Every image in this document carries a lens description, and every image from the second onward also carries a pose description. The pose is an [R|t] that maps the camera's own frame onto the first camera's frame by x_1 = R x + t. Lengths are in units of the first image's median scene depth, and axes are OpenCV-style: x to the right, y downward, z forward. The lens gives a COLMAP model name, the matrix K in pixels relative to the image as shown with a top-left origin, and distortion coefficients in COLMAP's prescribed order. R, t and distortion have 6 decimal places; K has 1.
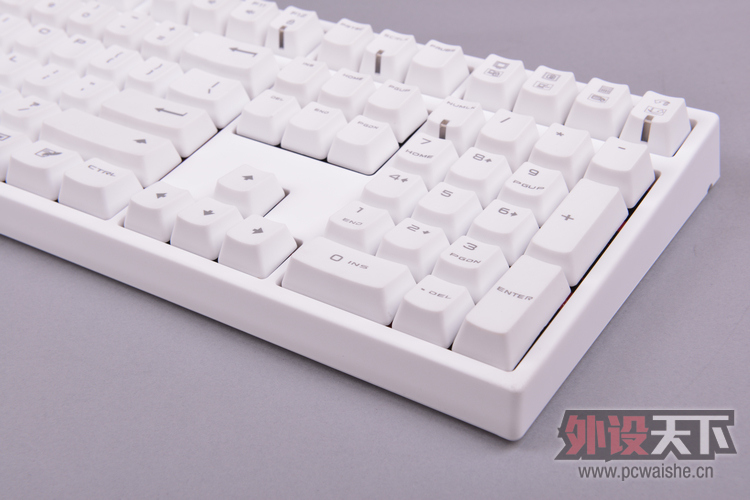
lens RADIAL K [[1196.6, 0, 375.0], [0, 1196.6, 250.0], [0, 0, 1]] dist [0.140967, -0.064998]
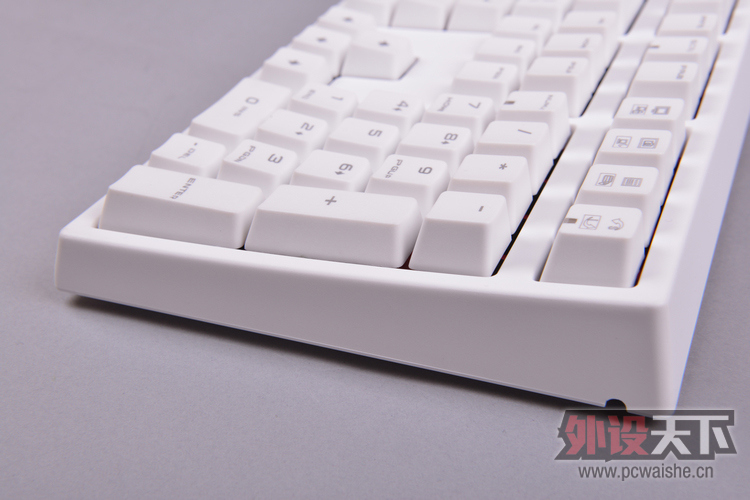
lens RADIAL K [[1115.0, 0, 375.0], [0, 1115.0, 250.0], [0, 0, 1]] dist [0.102339, 0.052896]
pose [[0.214052, 0.552078, -0.805849, 0.653318], [-0.578057, 0.736603, 0.351093, -0.232817], [0.787421, 0.390674, 0.476804, 0.607765]]
